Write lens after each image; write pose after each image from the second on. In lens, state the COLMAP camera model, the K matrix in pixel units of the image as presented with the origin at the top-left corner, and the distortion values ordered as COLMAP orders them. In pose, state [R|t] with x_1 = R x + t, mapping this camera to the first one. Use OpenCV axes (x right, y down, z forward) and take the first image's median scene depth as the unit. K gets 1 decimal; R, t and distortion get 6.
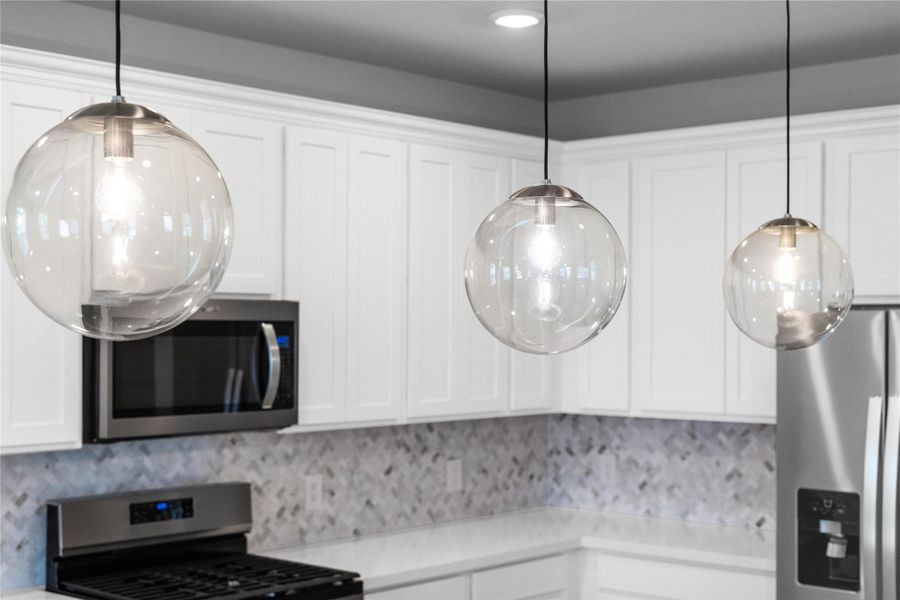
lens RADIAL K [[1336.1, 0, 392.2], [0, 1336.1, 301.4], [0, 0, 1]] dist [-0.006515, -0.039807]
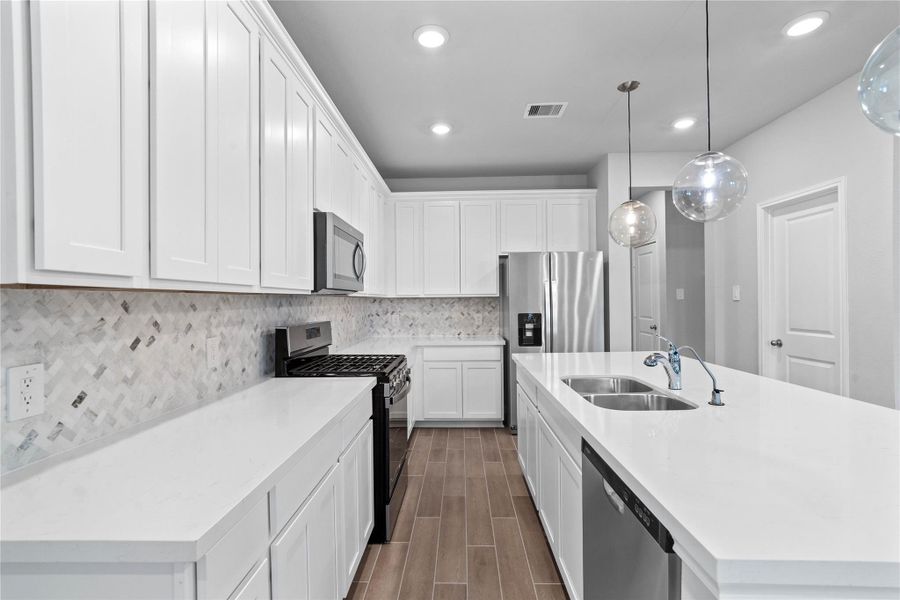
lens RADIAL K [[435.0, 0, 450.0], [0, 435.0, 300.0], [0, 0, 1]] dist [0.000419, 0.000013]
pose [[0.742098, -0.005339, 0.670270, -0.343817], [-0.005582, 0.999884, 0.014145, 0.075535], [-0.670268, -0.014239, 0.741983, 0.302927]]
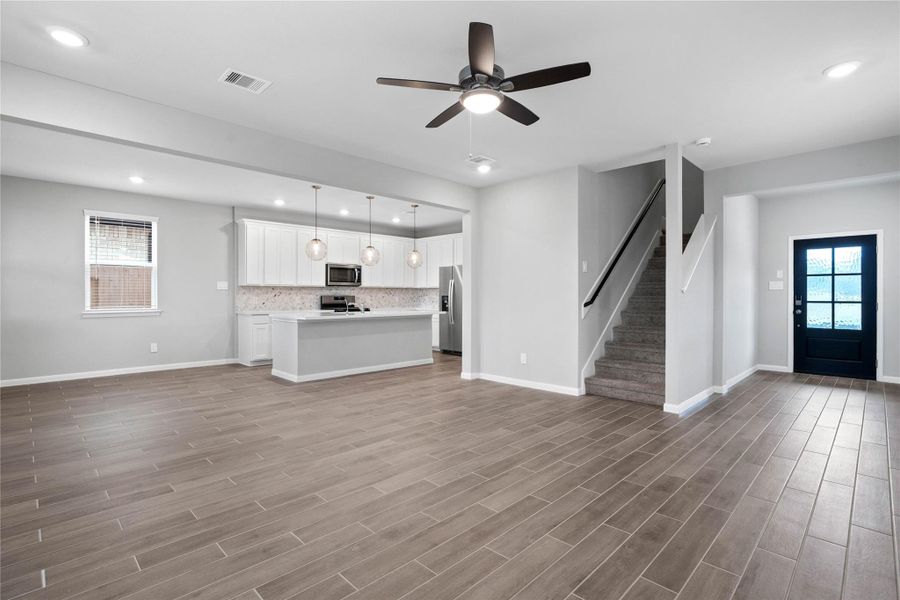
lens RADIAL K [[435.0, 0, 450.0], [0, 435.0, 300.0], [0, 0, 1]] dist [0.000419, 0.000013]
pose [[0.999852, 0.003005, -0.016952, 0.293887], [-0.002425, 0.999415, 0.034117, 0.070585], [0.017045, -0.034071, 0.999274, -0.799564]]
